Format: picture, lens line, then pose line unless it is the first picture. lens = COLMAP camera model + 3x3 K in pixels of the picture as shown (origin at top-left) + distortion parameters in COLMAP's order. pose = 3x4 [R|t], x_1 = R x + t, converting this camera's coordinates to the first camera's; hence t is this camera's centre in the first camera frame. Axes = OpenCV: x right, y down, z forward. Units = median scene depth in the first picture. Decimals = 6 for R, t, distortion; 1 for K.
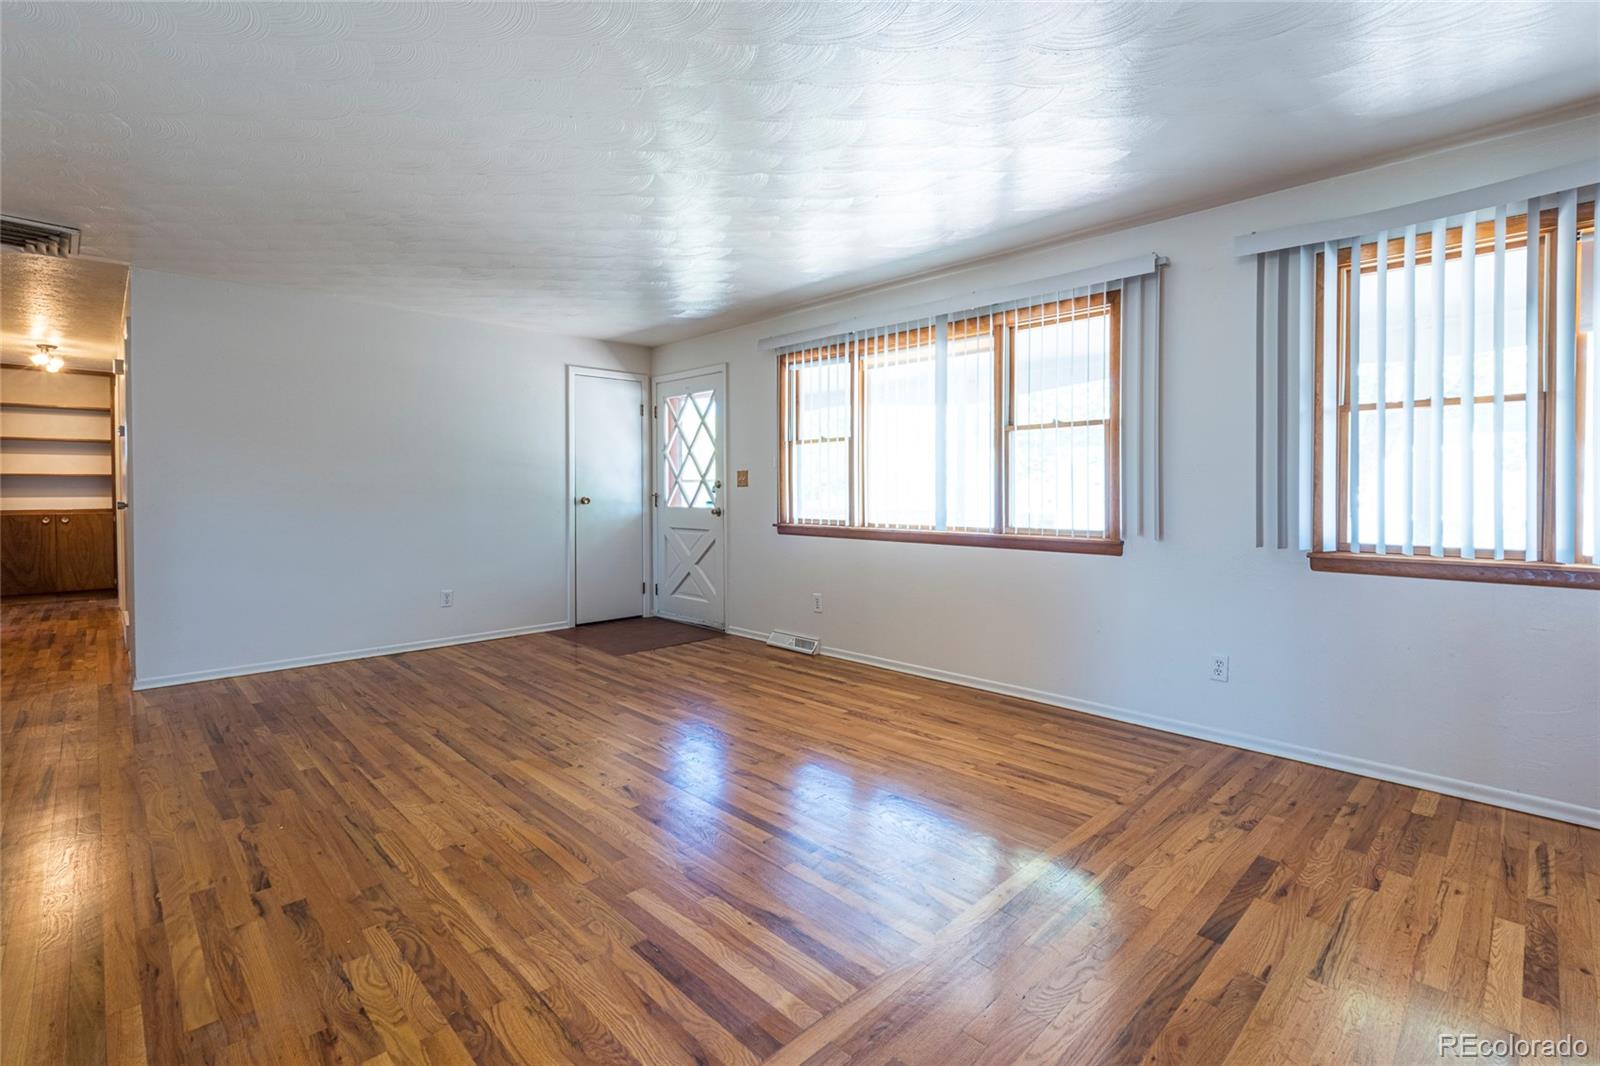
lens RADIAL K [[732.1, 0, 803.0], [0, 732.1, 497.7], [0, 0, 1]] dist [0.002030, -0.000094]
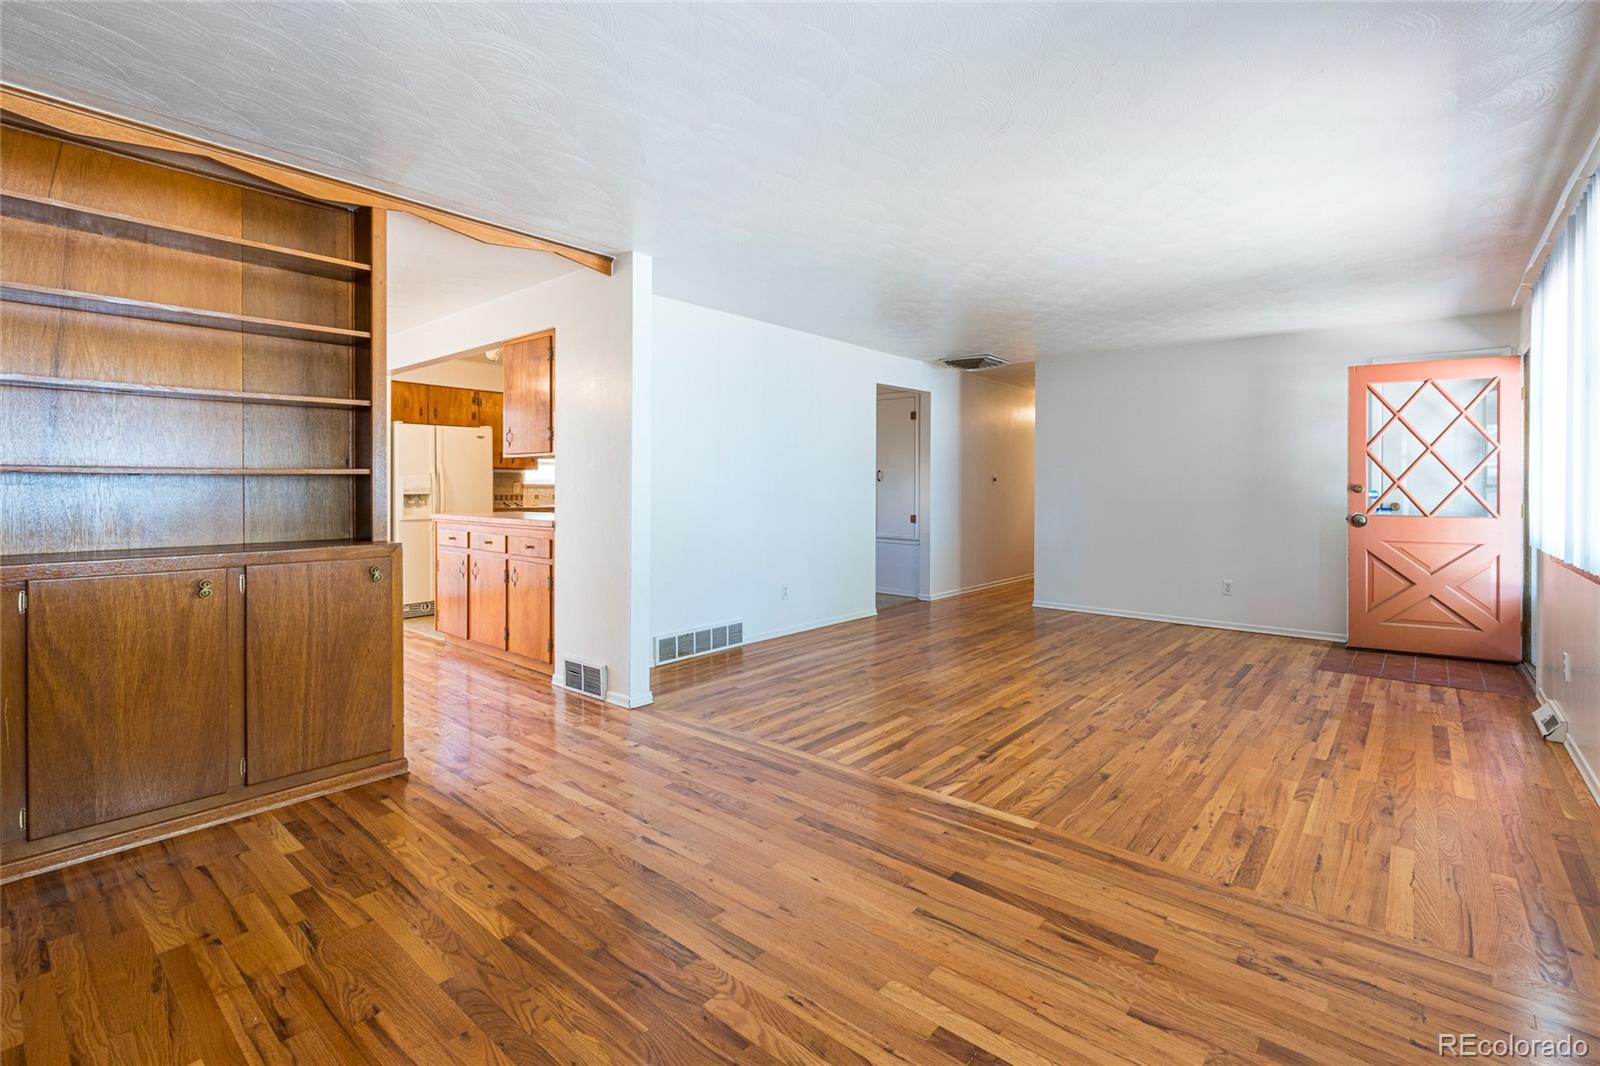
lens RADIAL K [[717.5, 0, 789.7], [0, 717.5, 488.8], [0, 0, 1]] dist [-0.001138, 0.000029]
pose [[0.084866, 0.006666, -0.996370, 1.069488], [-0.020112, 0.999785, 0.004976, -0.015713], [0.996189, 0.019617, 0.084982, 0.398434]]
